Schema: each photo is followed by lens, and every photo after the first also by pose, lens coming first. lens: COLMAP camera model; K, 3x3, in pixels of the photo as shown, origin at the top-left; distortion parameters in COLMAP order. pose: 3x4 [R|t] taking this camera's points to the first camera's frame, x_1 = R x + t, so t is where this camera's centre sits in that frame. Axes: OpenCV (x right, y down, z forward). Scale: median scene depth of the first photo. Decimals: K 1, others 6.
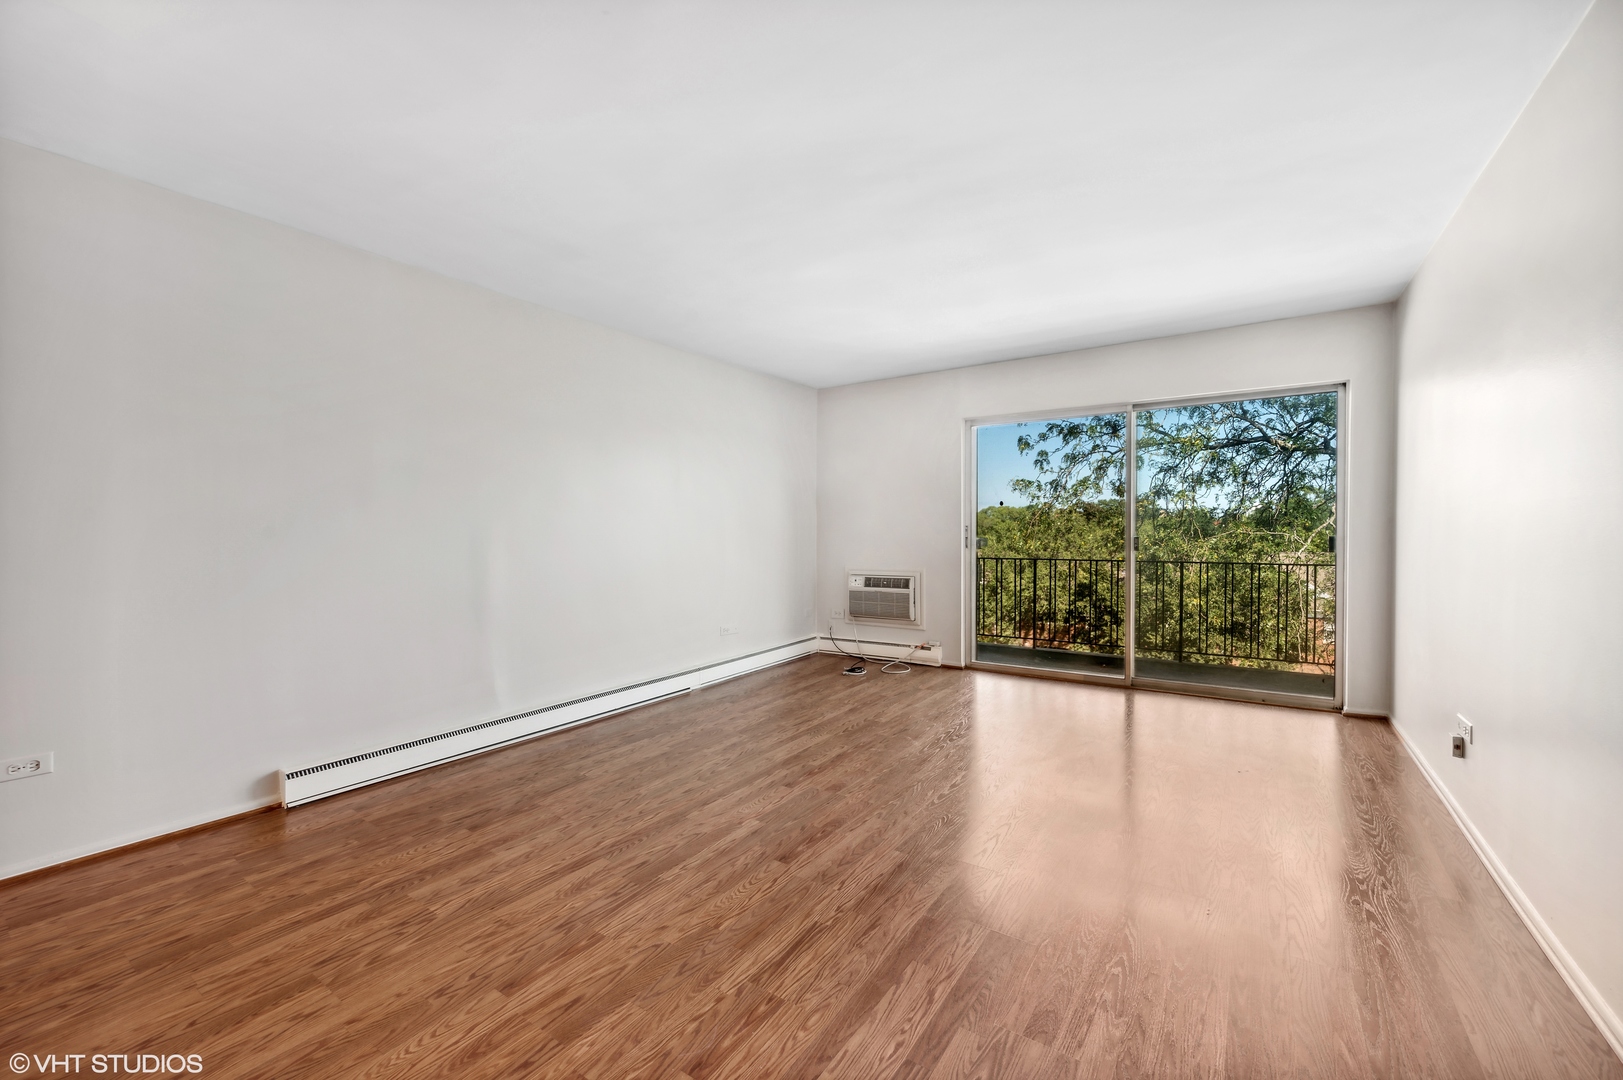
lens RADIAL K [[646.0, 0, 819.0], [0, 646.0, 538.1], [0, 0, 1]] dist [0.001657, 0.000297]
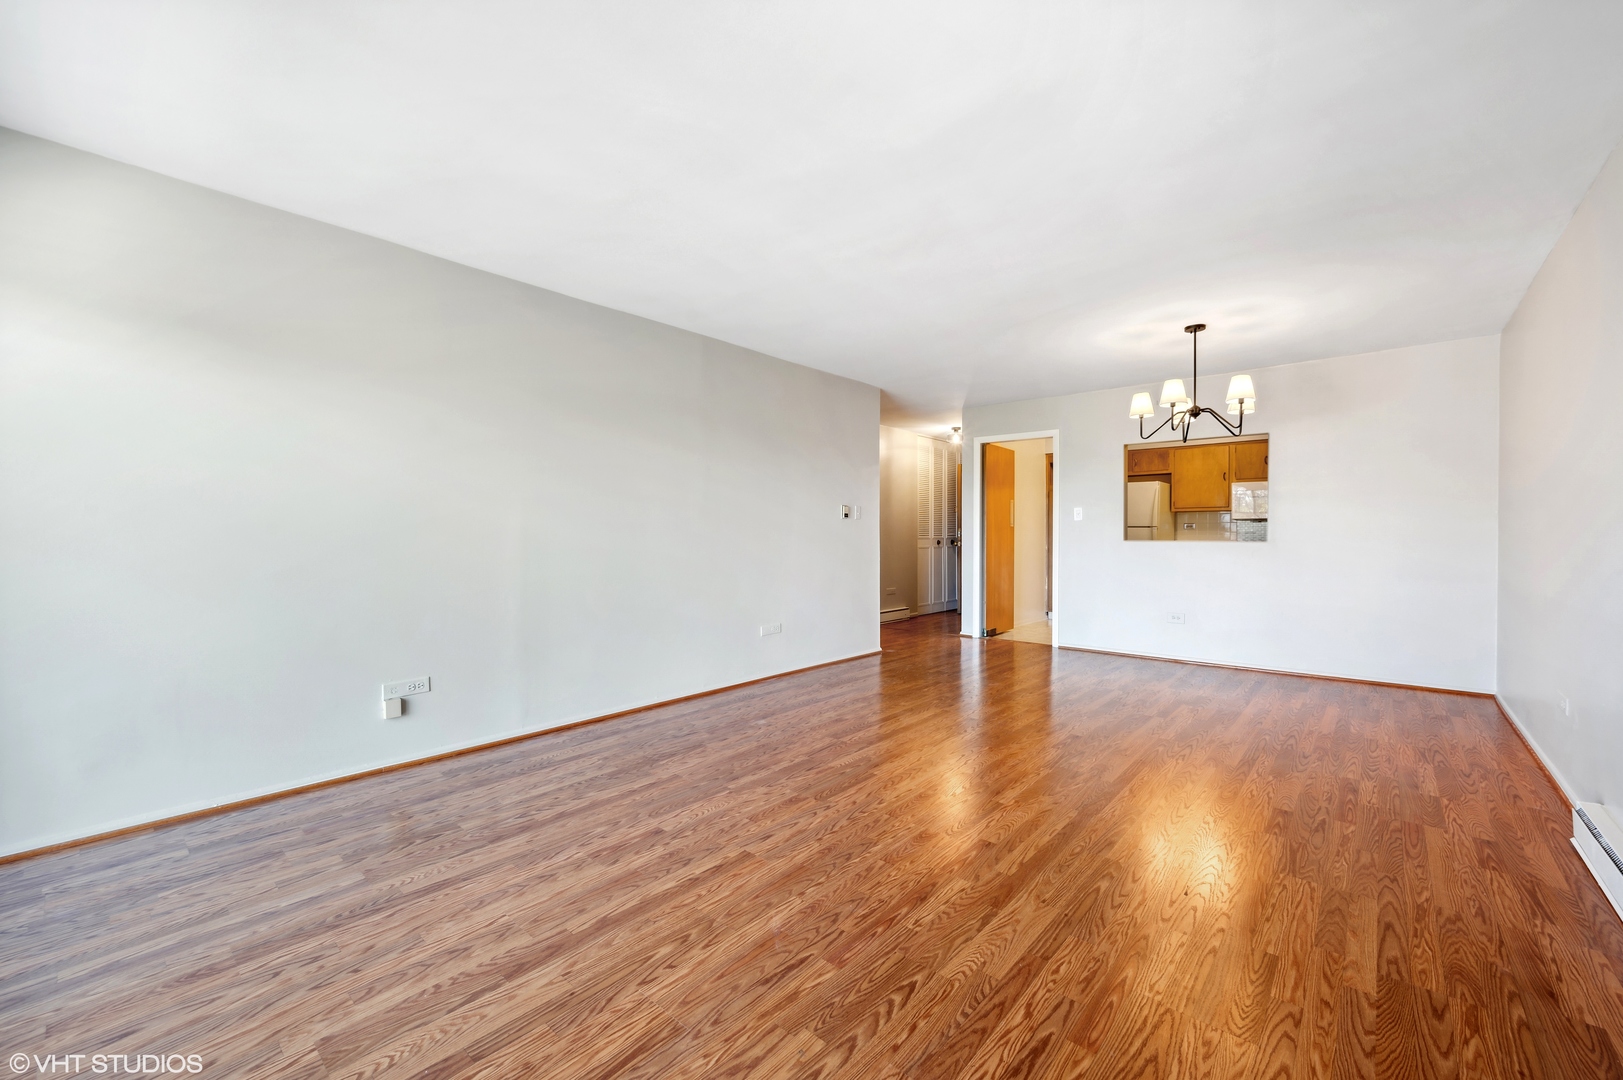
lens RADIAL K [[646.0, 0, 819.0], [0, 646.0, 538.1], [0, 0, 1]] dist [0.001657, 0.000297]
pose [[-0.992703, 0.003550, 0.120532, 0.043005], [0.006223, 0.999743, 0.021810, -0.006146], [-0.120423, 0.022401, -0.992470, 1.290300]]
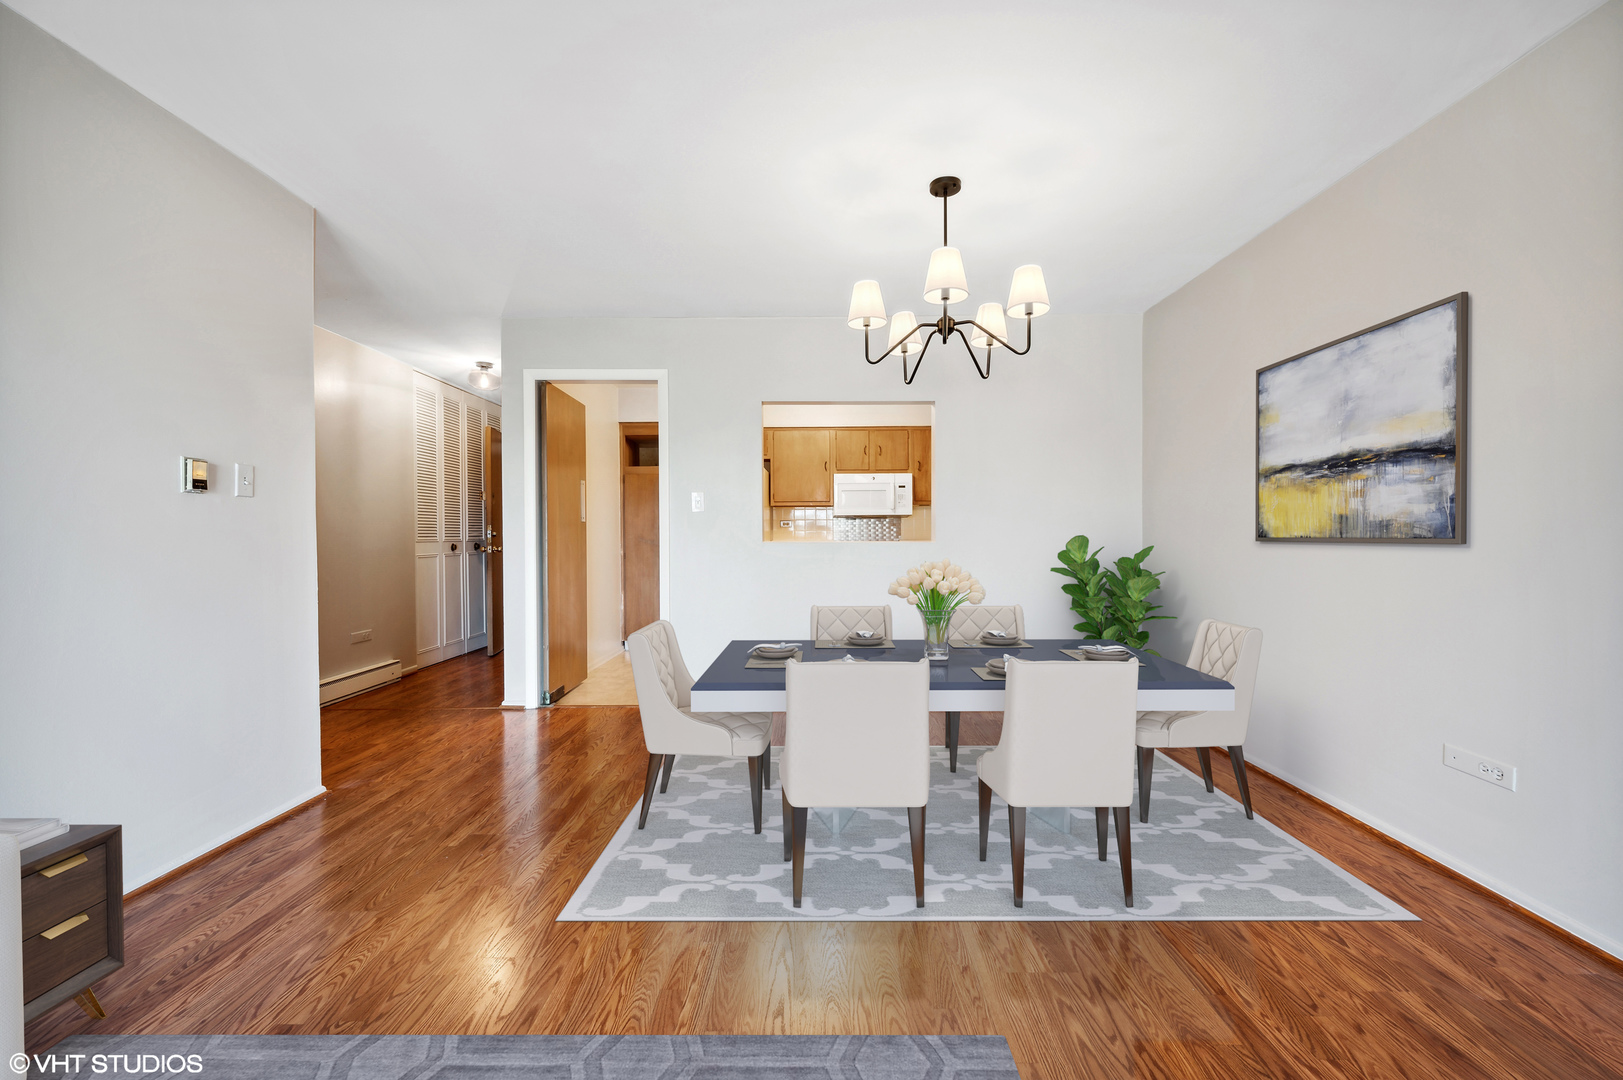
lens RADIAL K [[652.4, 0, 811.5], [0, 652.4, 540.0], [0, 0, 1]] dist [-0.002642, -0.000241]
pose [[-0.838005, 0.013411, -0.545497, 0.023008], [-0.000749, 0.999669, 0.025726, 0.006769], [0.545661, 0.021967, -0.837718, 0.648950]]
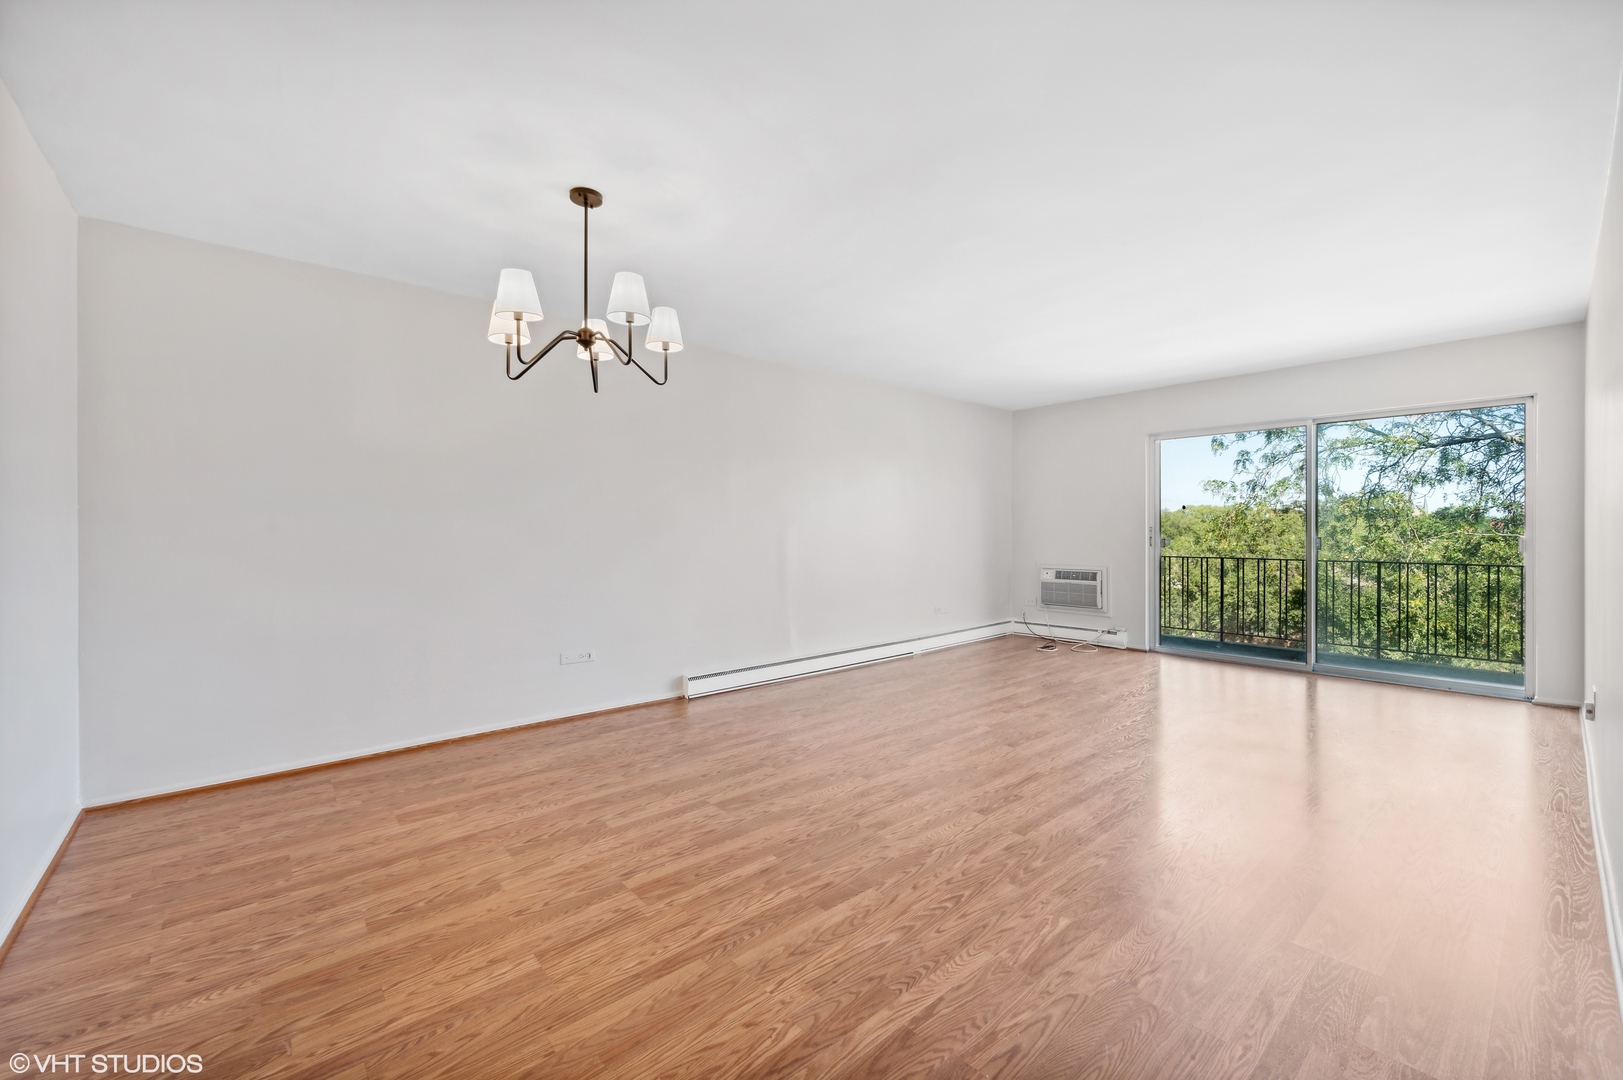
lens RADIAL K [[652.7, 0, 824.0], [0, 652.7, 524.2], [0, 0, 1]] dist [0.000464, 0.000133]
pose [[0.968257, 0.001354, -0.249955, -0.053725], [-0.006706, 0.999766, -0.020560, 0.006463], [0.249869, 0.021583, 0.968039, -0.337523]]
